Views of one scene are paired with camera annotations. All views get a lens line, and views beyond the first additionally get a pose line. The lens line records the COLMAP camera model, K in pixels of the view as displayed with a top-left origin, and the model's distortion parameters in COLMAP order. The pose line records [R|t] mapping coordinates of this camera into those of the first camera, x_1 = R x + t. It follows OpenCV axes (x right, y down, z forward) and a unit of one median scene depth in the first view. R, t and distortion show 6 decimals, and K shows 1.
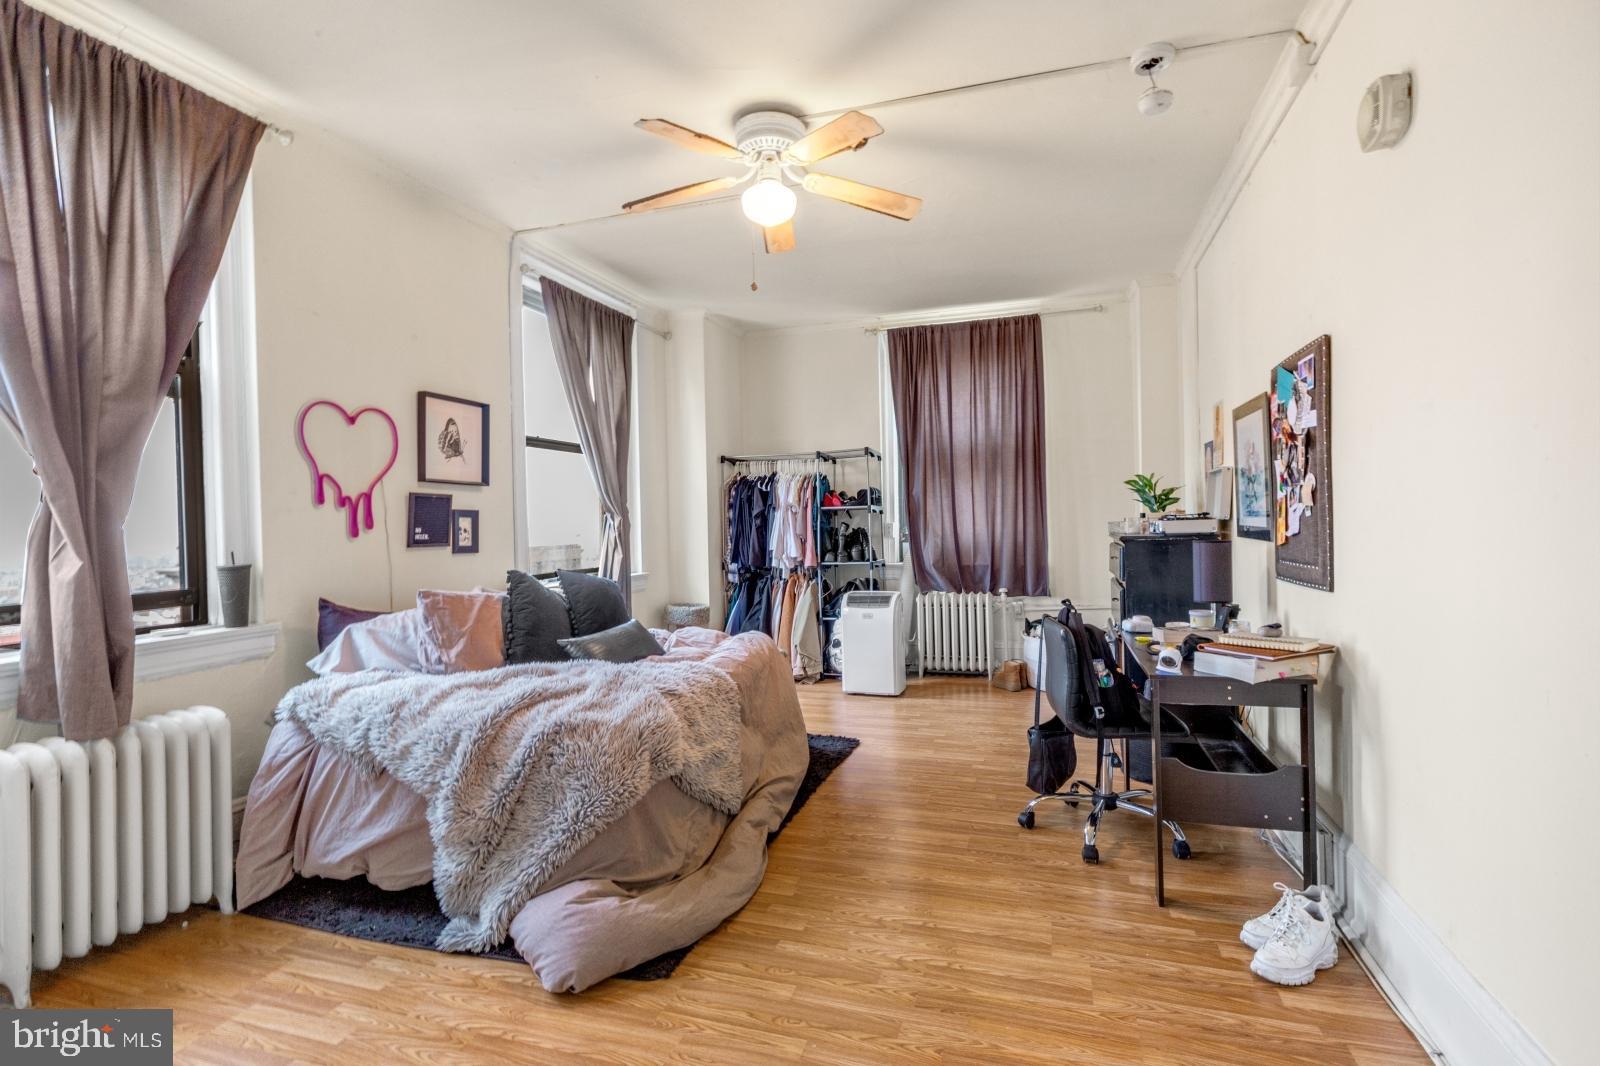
lens RADIAL K [[784.0, 0, 798.0], [0, 784.0, 527.8], [0, 0, 1]] dist [-0.002989, 0.000222]
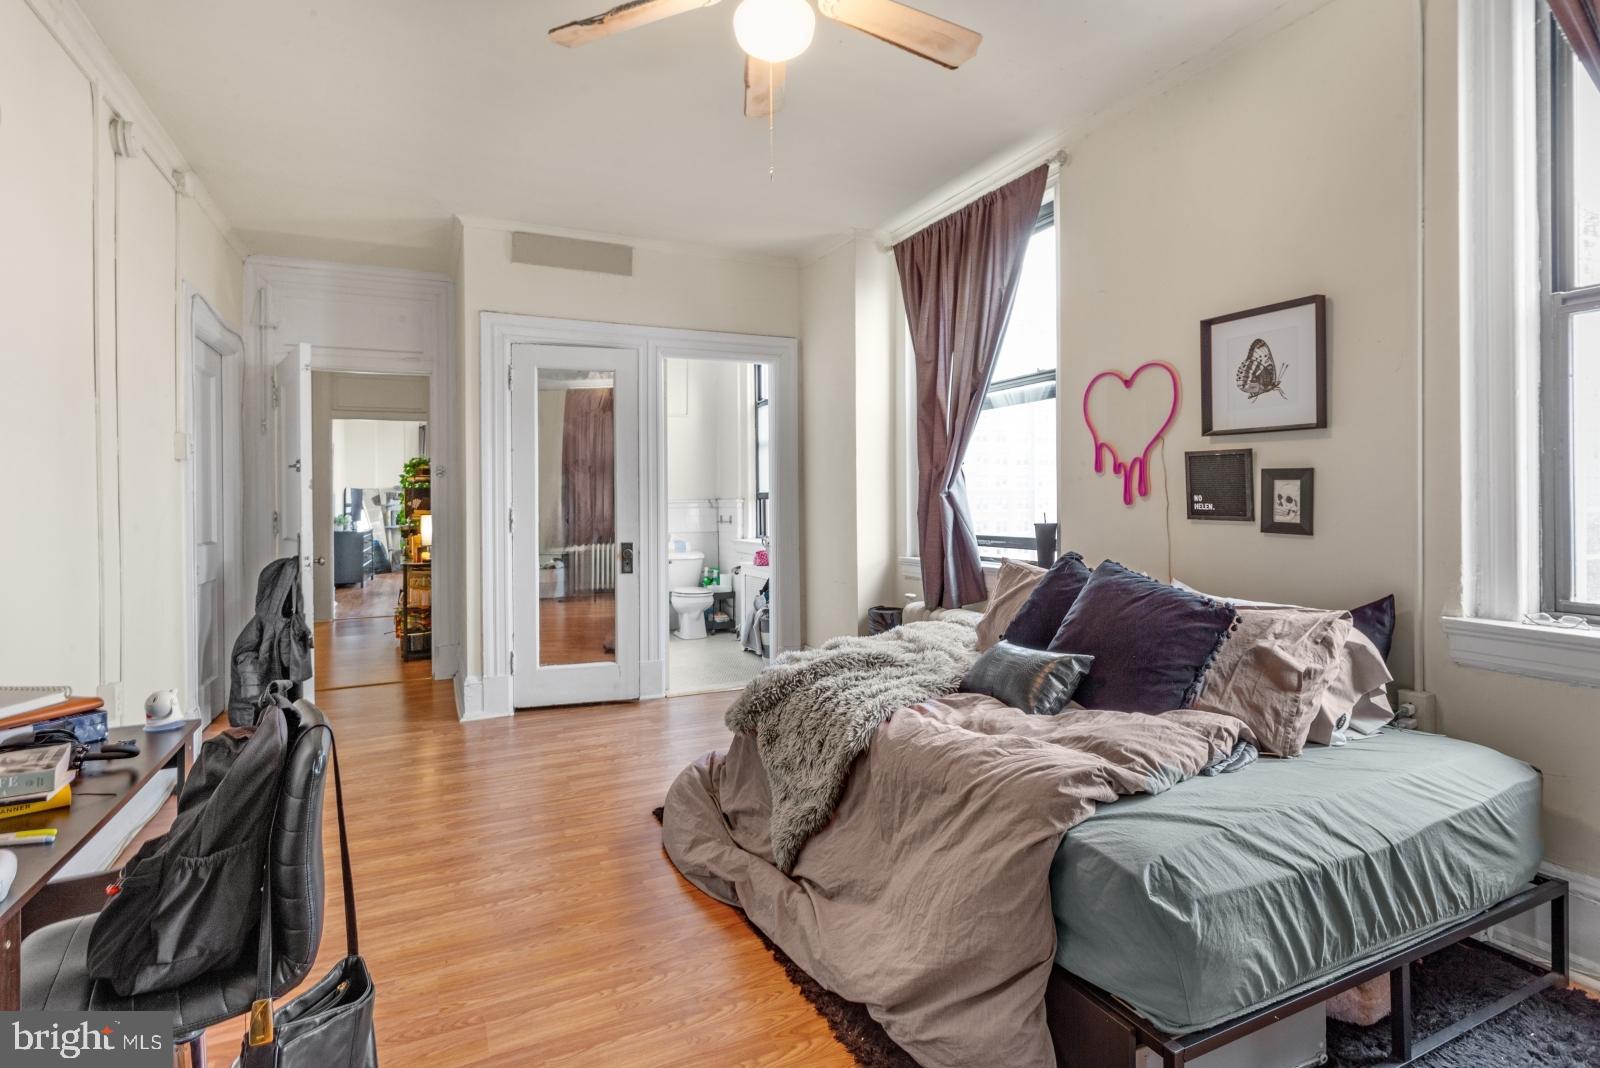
lens RADIAL K [[784.0, 0, 773.7], [0, 784.0, 496.2], [0, 0, 1]] dist [-0.002989, 0.000222]
pose [[-0.734364, 0.019076, -0.678488, 0.369972], [0.013917, 0.999818, 0.013047, -0.014849], [0.678614, 0.000138, -0.734495, 1.276471]]
